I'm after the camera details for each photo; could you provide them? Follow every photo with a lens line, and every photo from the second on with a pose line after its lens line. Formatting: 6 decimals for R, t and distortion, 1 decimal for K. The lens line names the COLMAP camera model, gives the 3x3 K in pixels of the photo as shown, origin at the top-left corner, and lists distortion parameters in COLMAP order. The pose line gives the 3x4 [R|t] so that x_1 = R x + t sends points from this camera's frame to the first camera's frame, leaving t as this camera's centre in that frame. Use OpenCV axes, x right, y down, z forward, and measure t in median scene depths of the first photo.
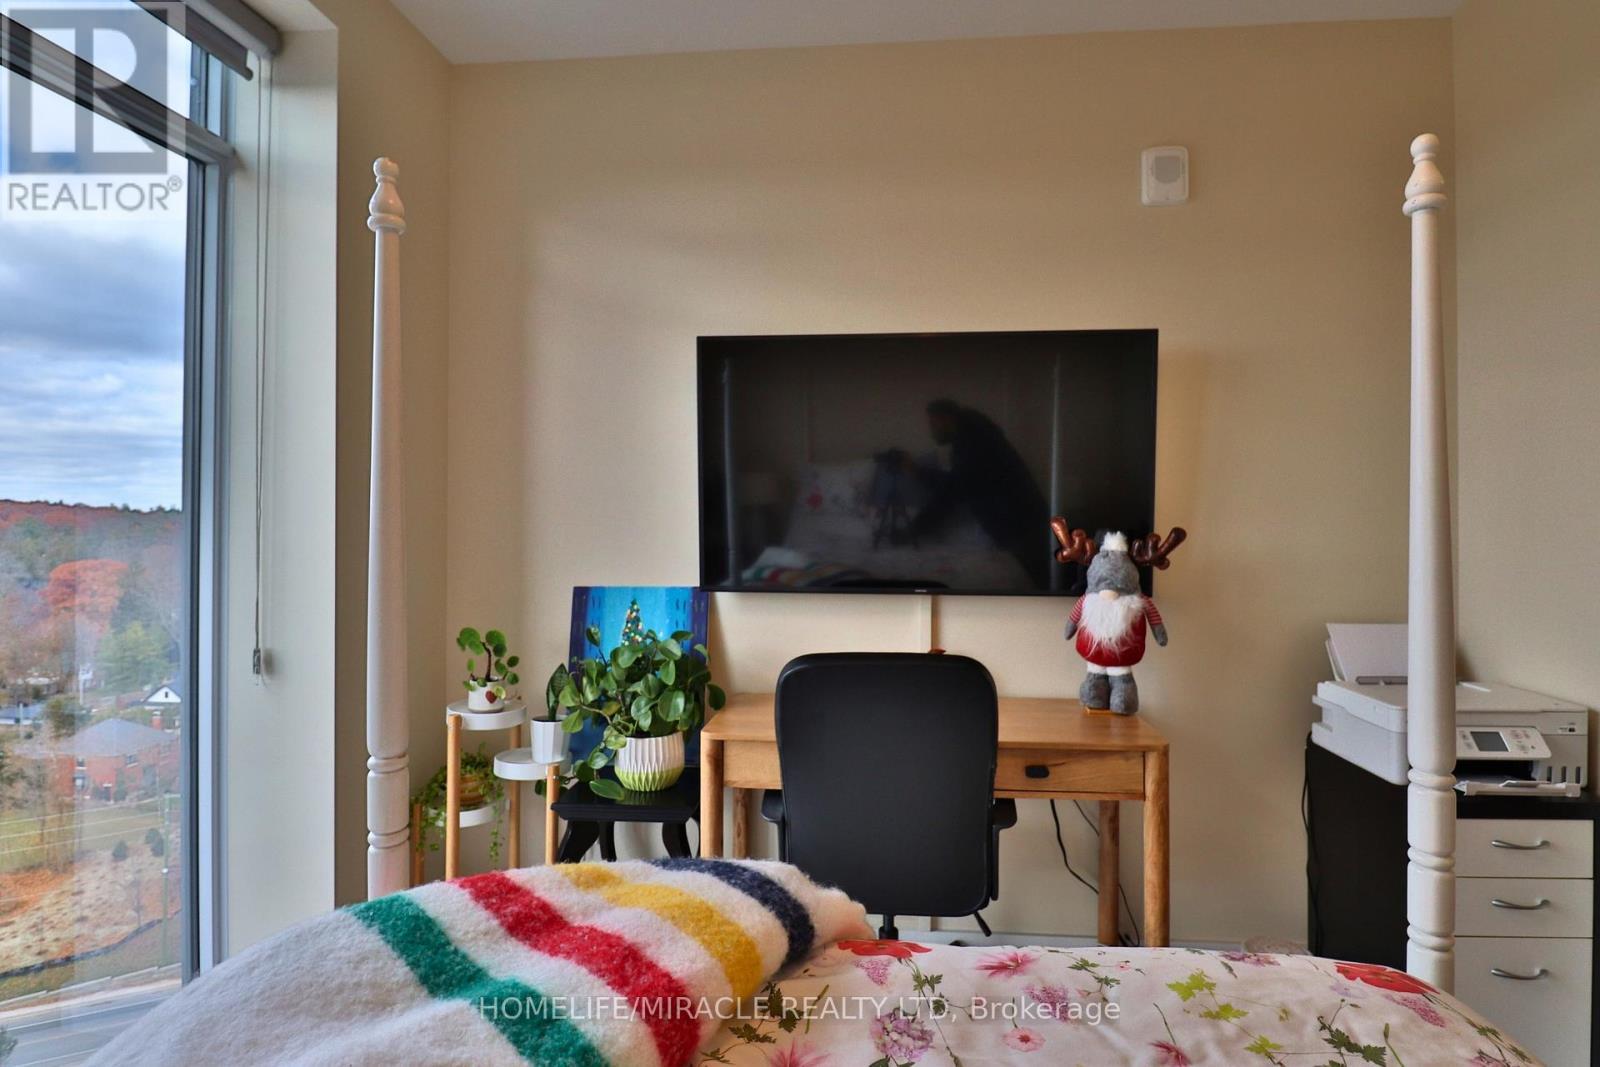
lens RADIAL K [[824.7, 0, 815.2], [0, 824.7, 517.7], [0, 0, 1]] dist [-0.003589, -0.009911]
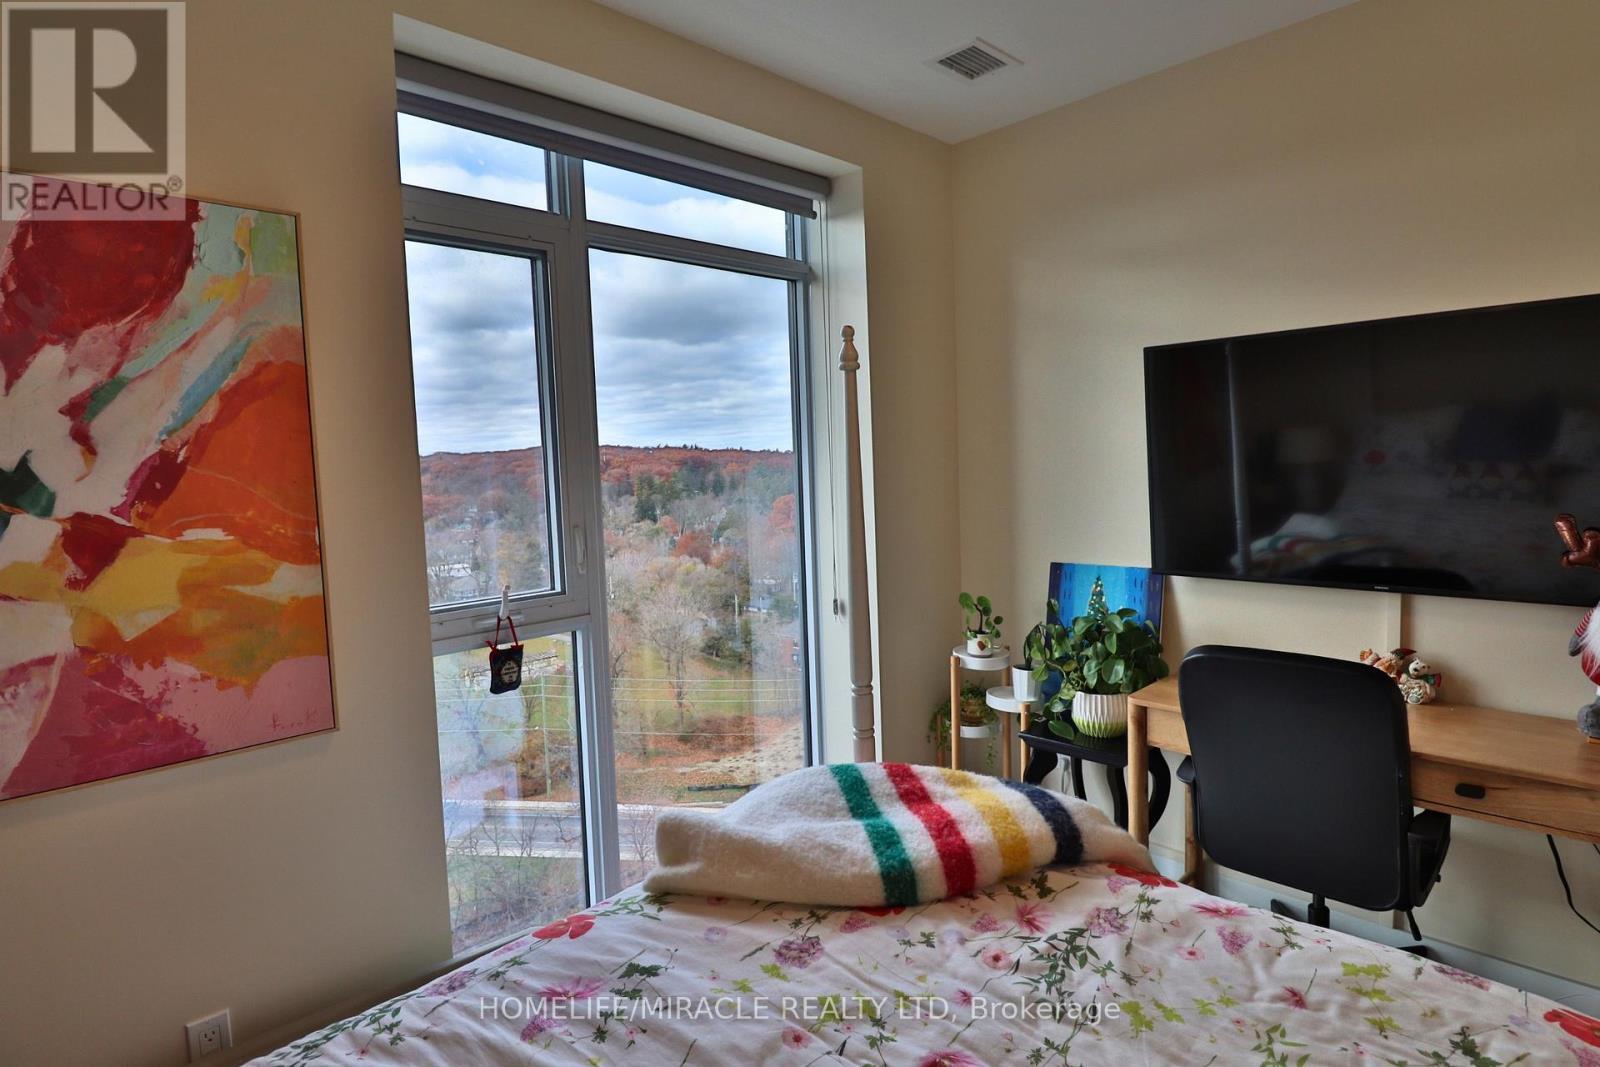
lens RADIAL K [[824.7, 0, 813.6], [0, 824.7, 529.9], [0, 0, 1]] dist [-0.003589, -0.009911]
pose [[0.762728, 0.025360, -0.646222, 0.261268], [0.037422, 0.995826, 0.083248, -0.091197], [0.645636, -0.087678, 0.758595, -0.168240]]
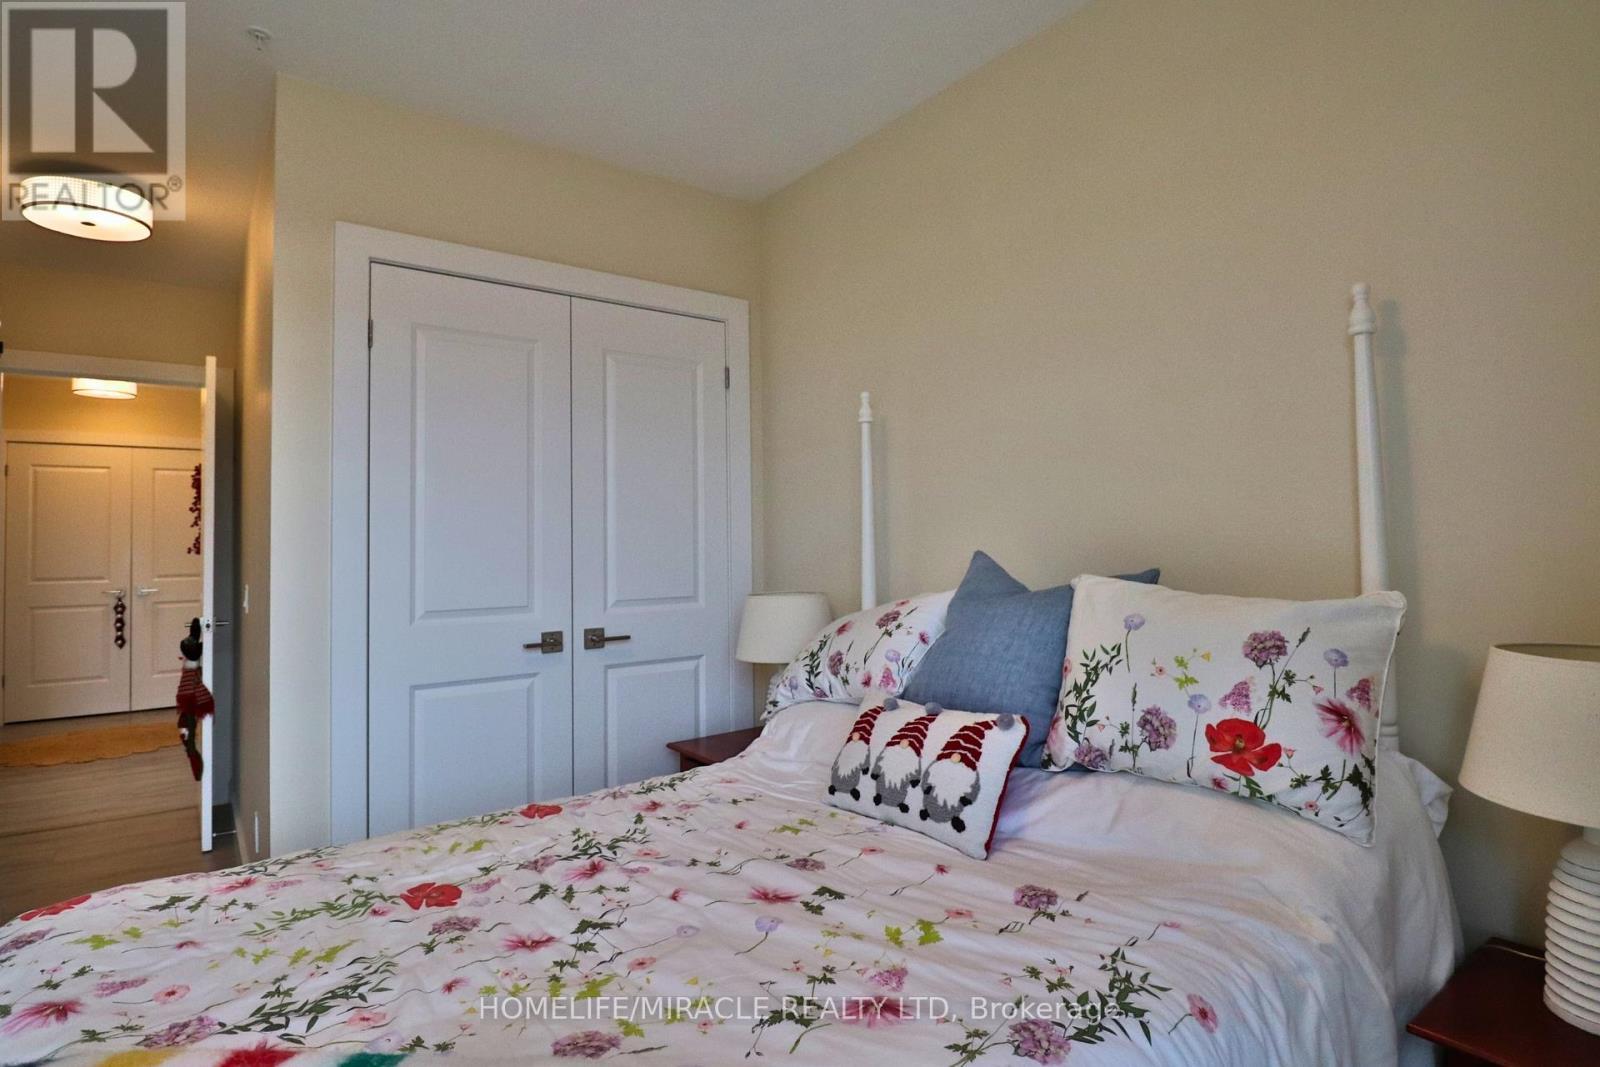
lens RADIAL K [[824.7, 0, 807.5], [0, 824.7, 531.8], [0, 0, 1]] dist [-0.003589, -0.009911]
pose [[-0.670785, 0.018987, 0.741409, -0.520866], [0.013081, 0.999820, -0.013770, -0.010332], [-0.741536, 0.000462, -0.670913, 0.446046]]
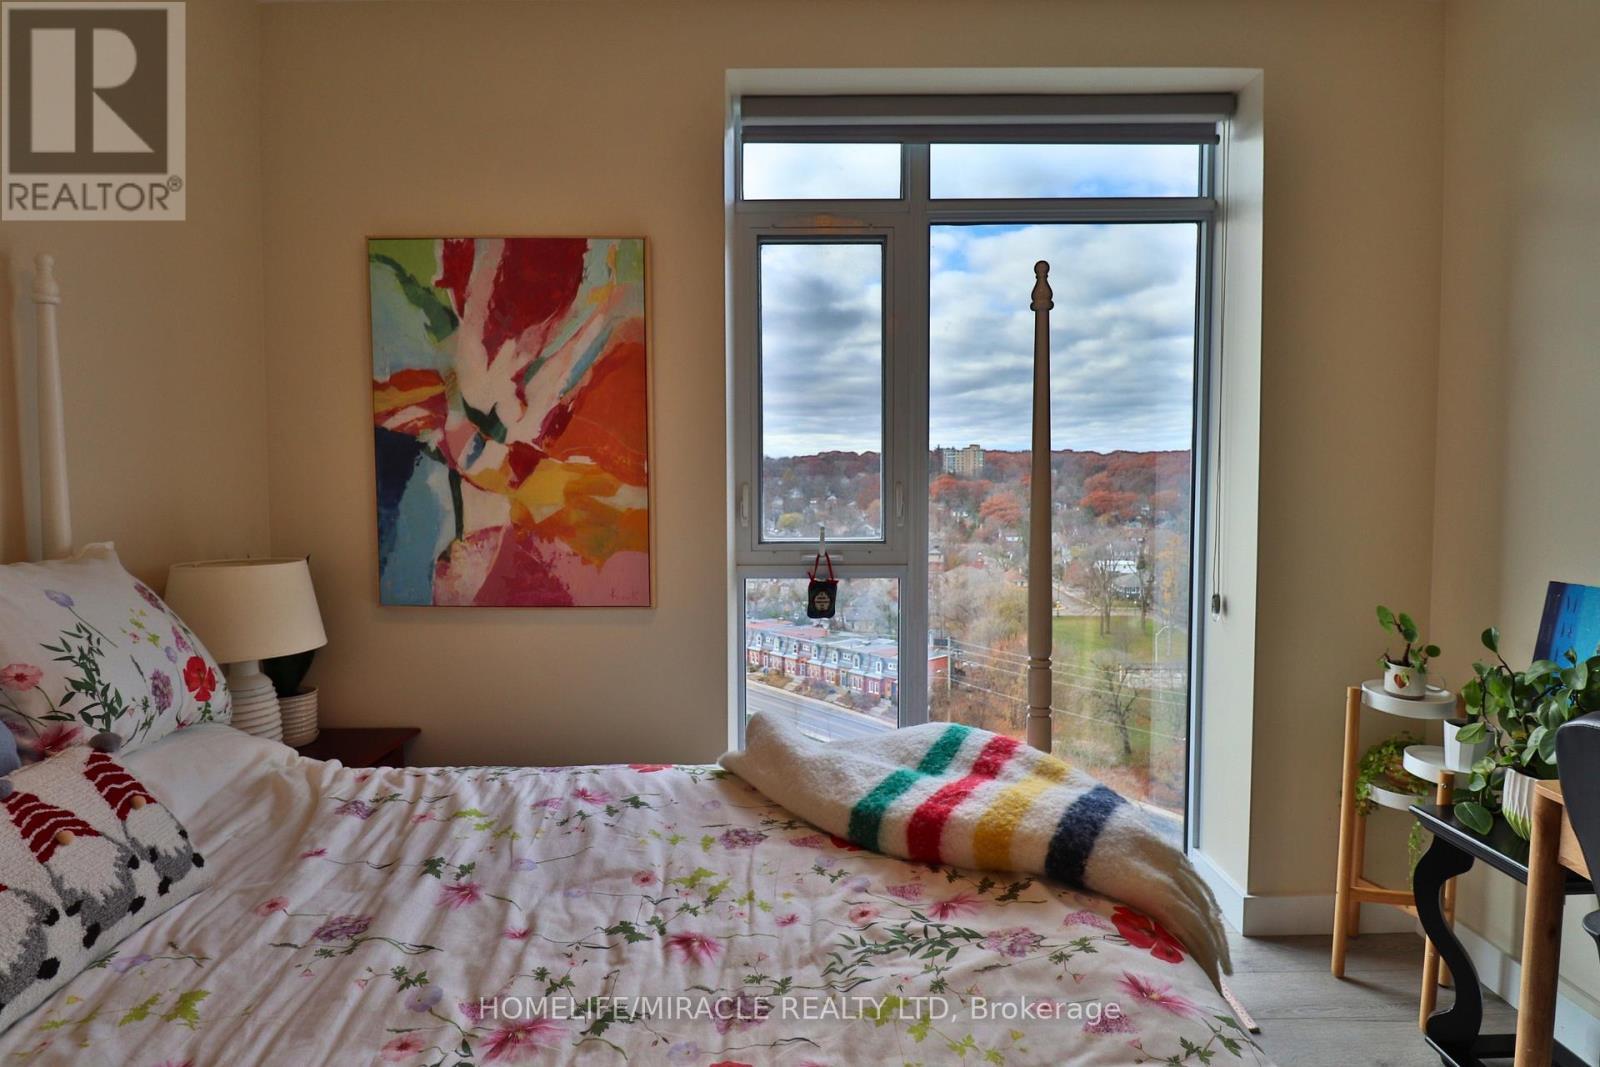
lens RADIAL K [[824.7, 0, 808.6], [0, 824.7, 524.1], [0, 0, 1]] dist [-0.003589, -0.009911]
pose [[0.086495, 0.060313, -0.994425, 0.508331], [0.003676, 0.998140, 0.060858, -0.027591], [0.996245, -0.008920, 0.086112, 0.240614]]
